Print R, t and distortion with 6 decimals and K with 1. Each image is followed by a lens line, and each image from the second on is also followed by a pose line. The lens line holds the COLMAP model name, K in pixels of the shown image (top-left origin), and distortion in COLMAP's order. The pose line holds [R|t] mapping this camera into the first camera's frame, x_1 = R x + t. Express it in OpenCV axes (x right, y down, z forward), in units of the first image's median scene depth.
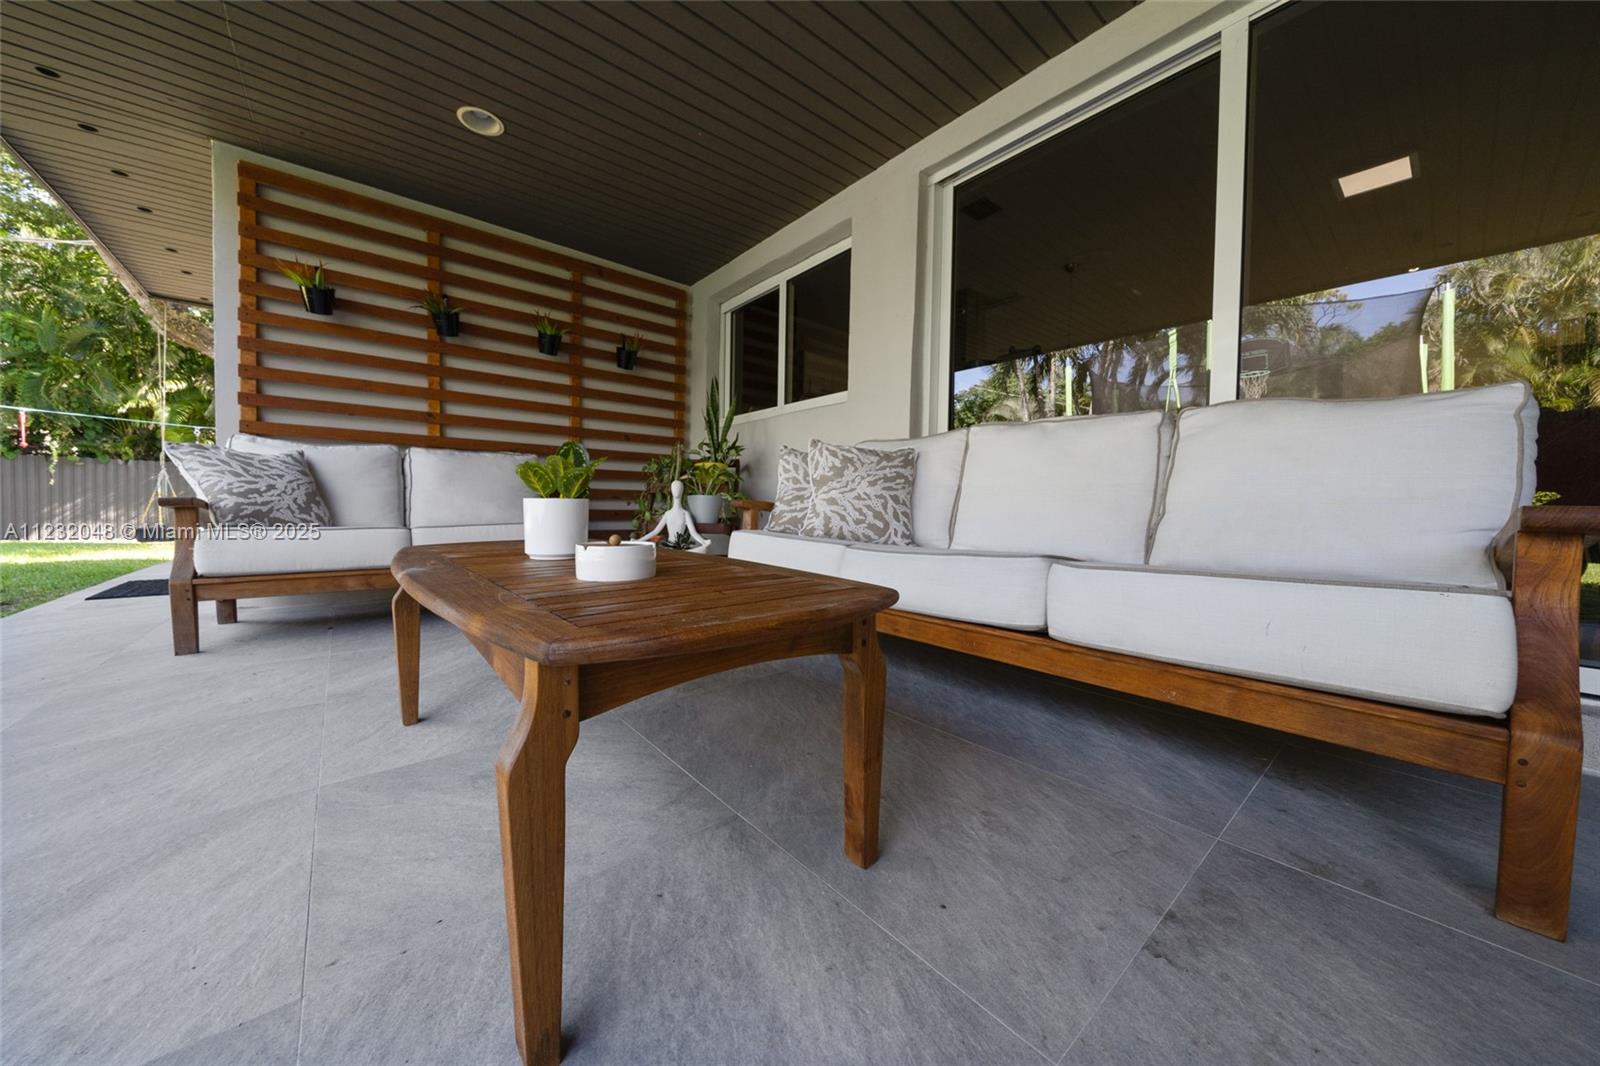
lens RADIAL K [[549.0, 0, 807.7], [0, 549.0, 530.6], [0, 0, 1]] dist [-0.000825, -0.000246]
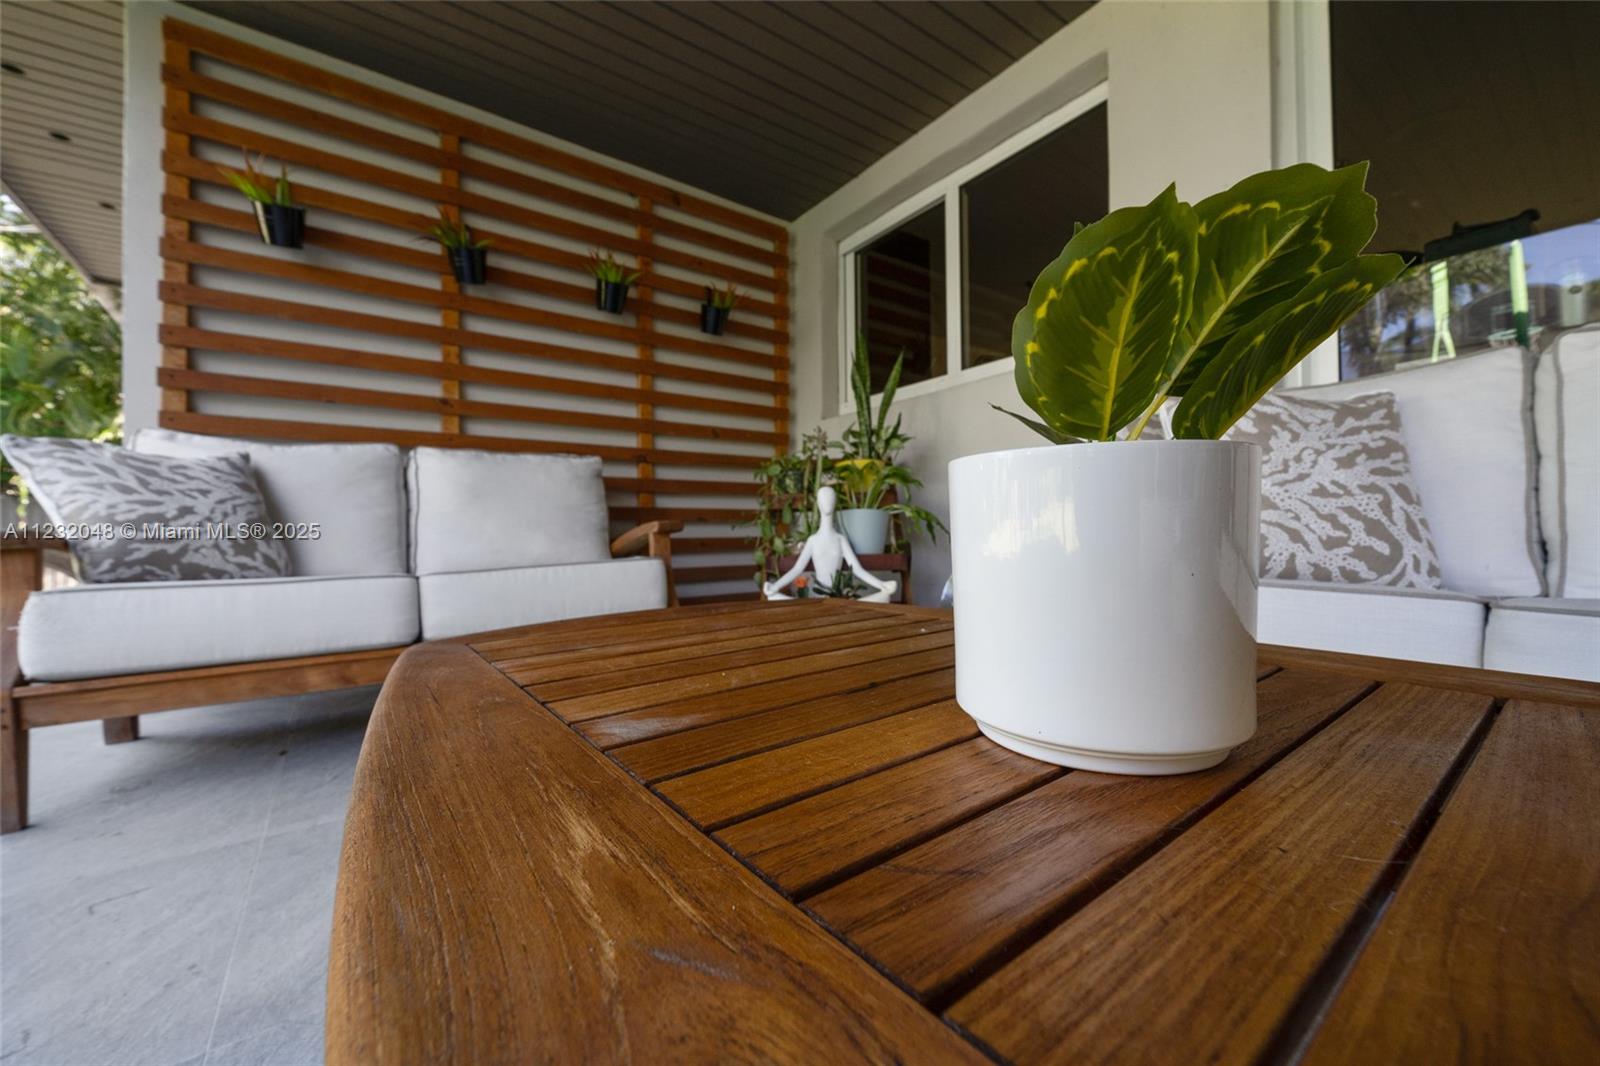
lens RADIAL K [[611.0, 0, 800.0], [0, 611.0, 533.0], [0, 0, 1]] dist [-0.000031, 0.000362]
pose [[0.997779, -0.027656, -0.060591, -0.236679], [0.025027, 0.998730, -0.043730, -0.009324], [0.061724, 0.042117, 0.997204, 0.319905]]
